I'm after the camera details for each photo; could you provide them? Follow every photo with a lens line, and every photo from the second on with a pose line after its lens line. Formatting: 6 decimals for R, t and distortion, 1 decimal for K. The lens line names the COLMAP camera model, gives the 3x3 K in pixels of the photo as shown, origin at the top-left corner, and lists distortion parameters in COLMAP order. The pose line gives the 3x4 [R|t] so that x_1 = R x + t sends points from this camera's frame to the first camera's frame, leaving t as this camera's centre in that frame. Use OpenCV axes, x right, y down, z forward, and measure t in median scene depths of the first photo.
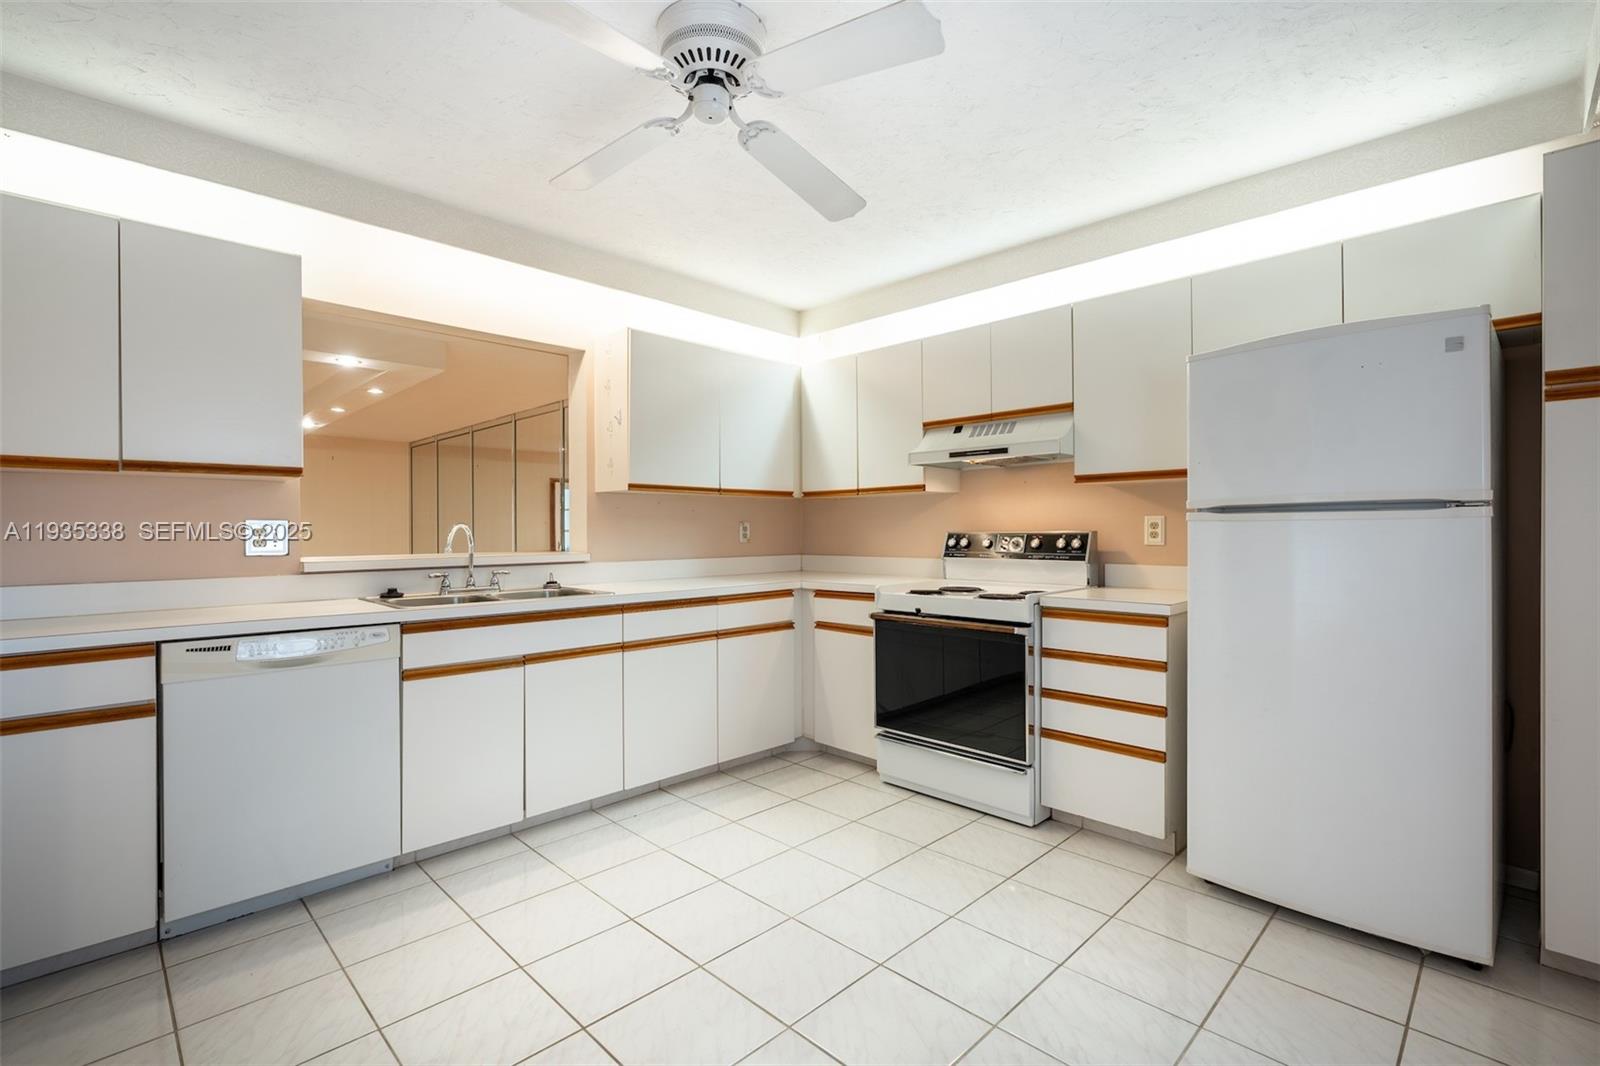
lens RADIAL K [[722.6, 0, 800.0], [0, 722.6, 533.0], [0, 0, 1]] dist [-0.002588, 0.000337]
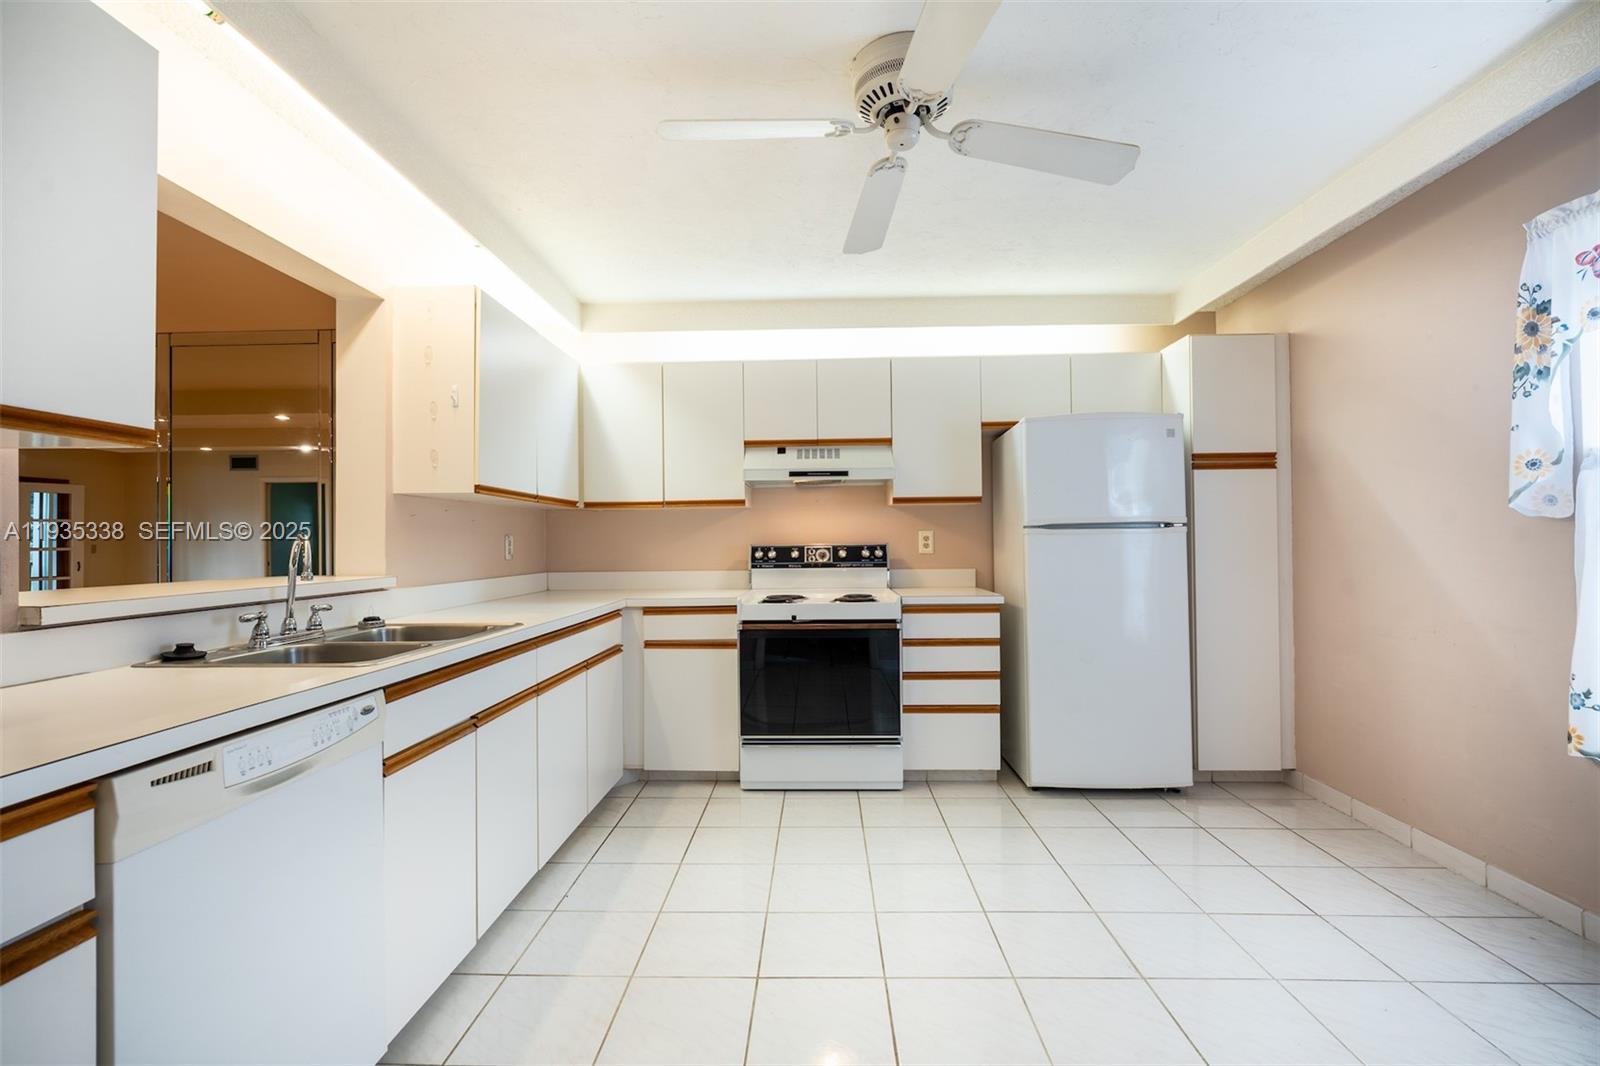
lens RADIAL K [[722.6, 0, 800.0], [0, 722.6, 533.0], [0, 0, 1]] dist [-0.002588, 0.000337]
pose [[0.727615, 0.005848, 0.685961, -0.531008], [0.009877, 0.999771, -0.018999, 0.002163], [-0.685915, 0.020599, 0.727390, 0.199940]]
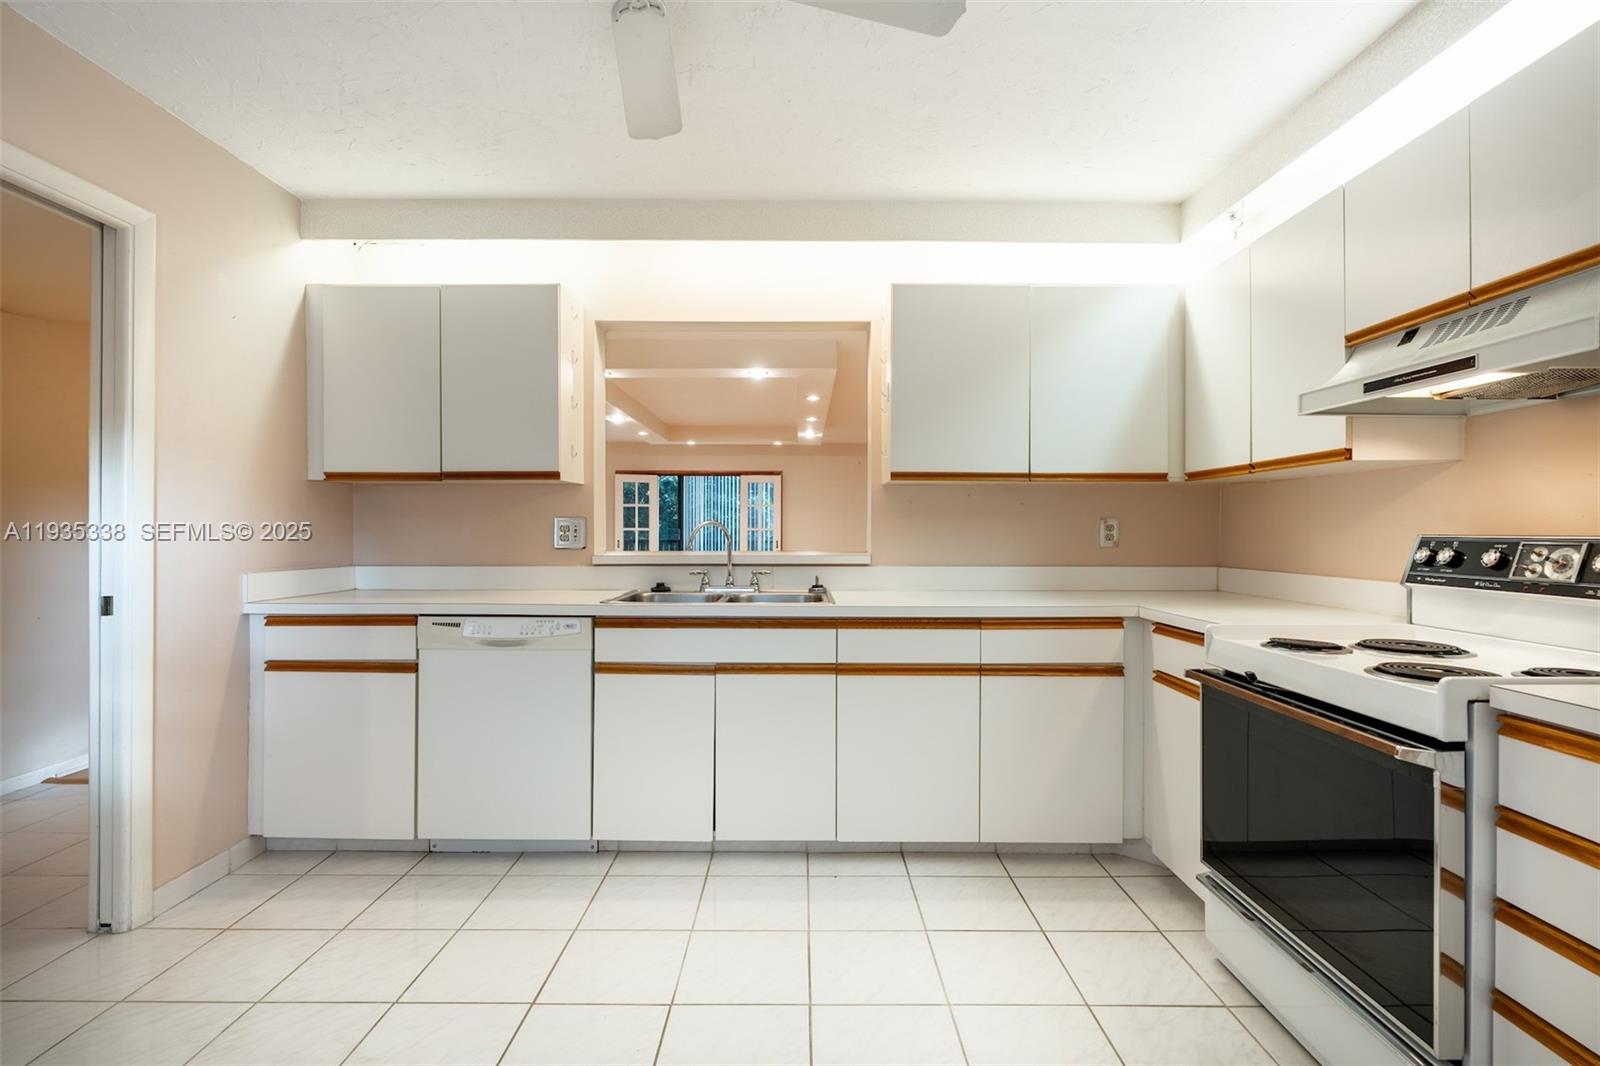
lens RADIAL K [[746.7, 0, 800.0], [0, 746.7, 533.0], [0, 0, 1]] dist [-0.000931, 0.000063]
pose [[0.706513, 0.009253, -0.707640, 0.303789], [-0.008071, 0.999955, 0.005017, -0.002462], [0.707654, 0.002166, 0.706555, 0.331147]]
